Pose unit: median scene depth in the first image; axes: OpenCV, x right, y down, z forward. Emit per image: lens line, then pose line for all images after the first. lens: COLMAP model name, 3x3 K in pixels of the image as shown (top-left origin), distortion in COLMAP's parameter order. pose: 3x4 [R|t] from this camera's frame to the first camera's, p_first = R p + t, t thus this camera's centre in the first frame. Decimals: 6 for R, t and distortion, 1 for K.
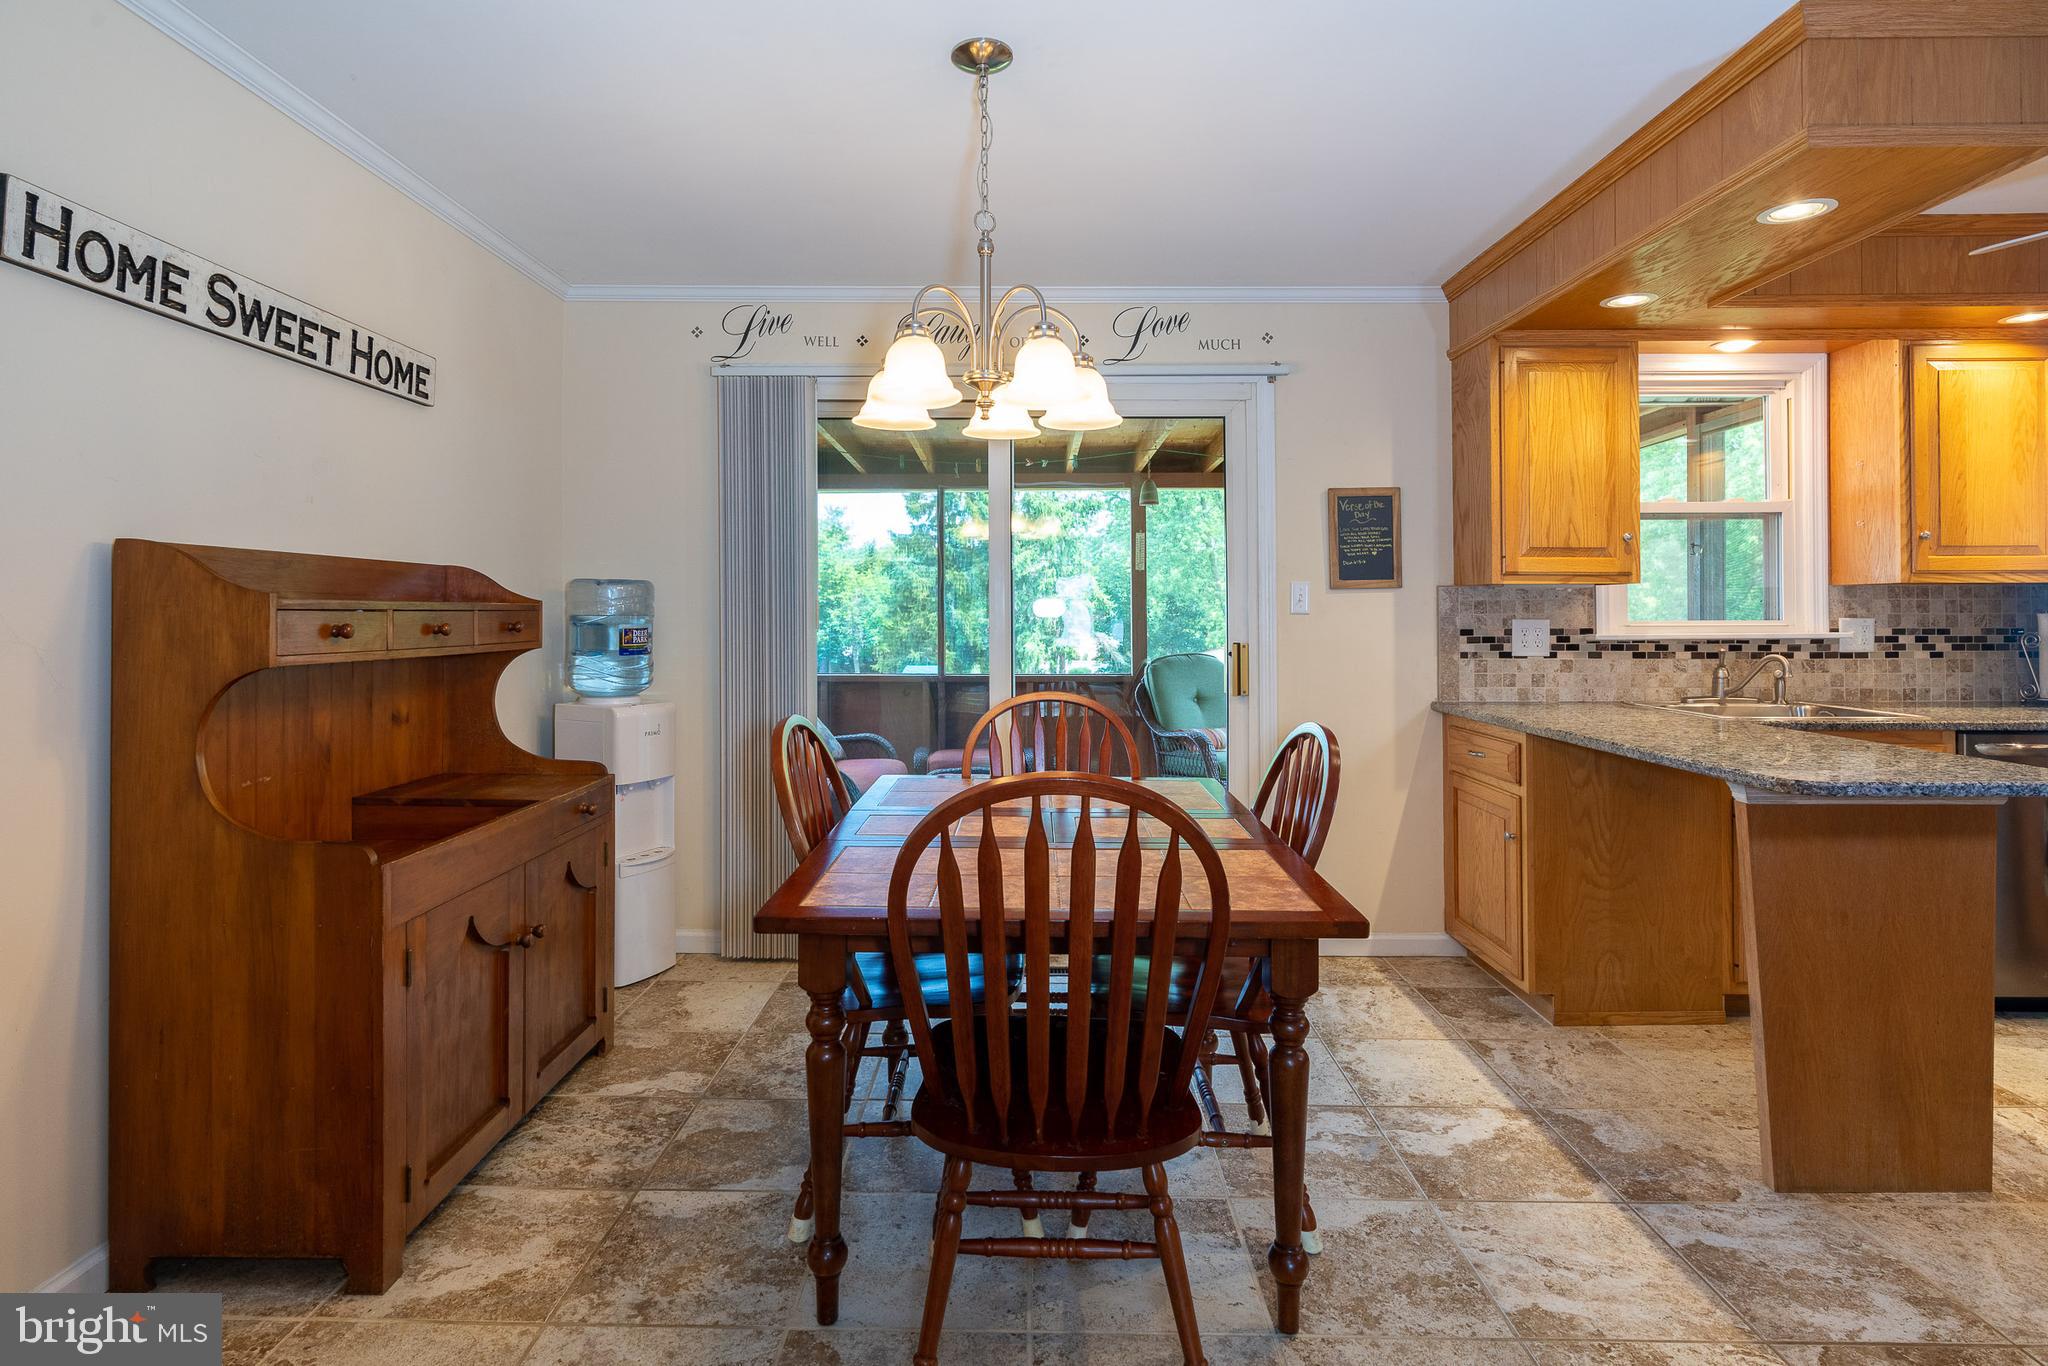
lens RADIAL K [[1045.3, 0, 1030.7], [0, 1045.3, 608.0], [0, 0, 1]] dist [-0.024612, 0.010182]
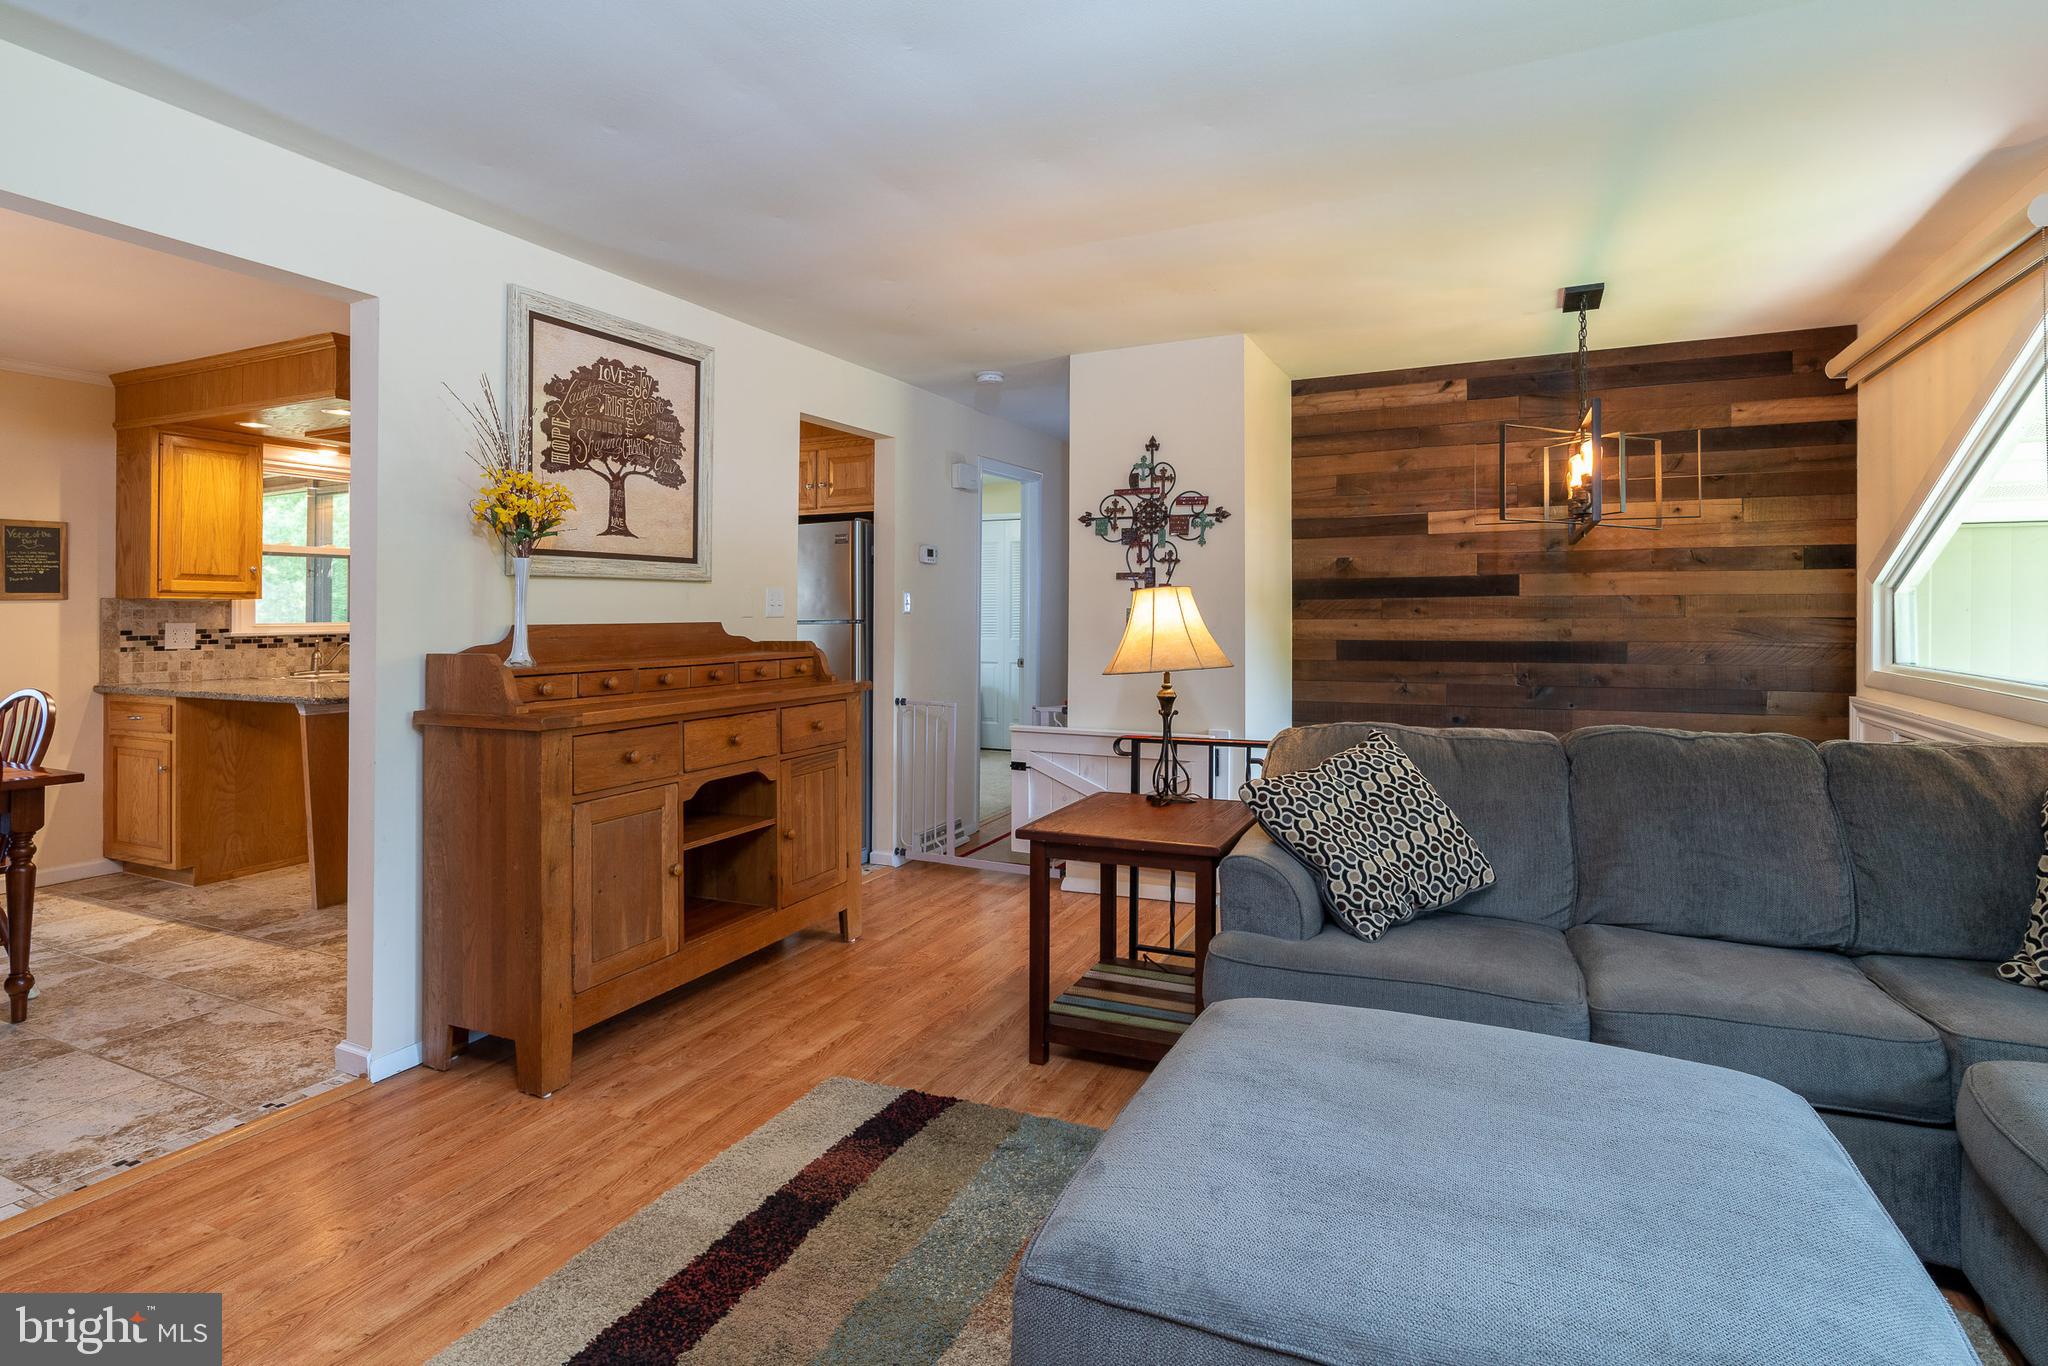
lens RADIAL K [[1045.3, 0, 1011.9], [0, 1045.3, 590.4], [0, 0, 1]] dist [-0.024612, 0.010182]
pose [[0.431096, 0.019830, 0.902088, -0.308875], [-0.002056, 0.999777, -0.020995, -0.006174], [-0.902304, 0.007196, 0.431040, -0.644486]]
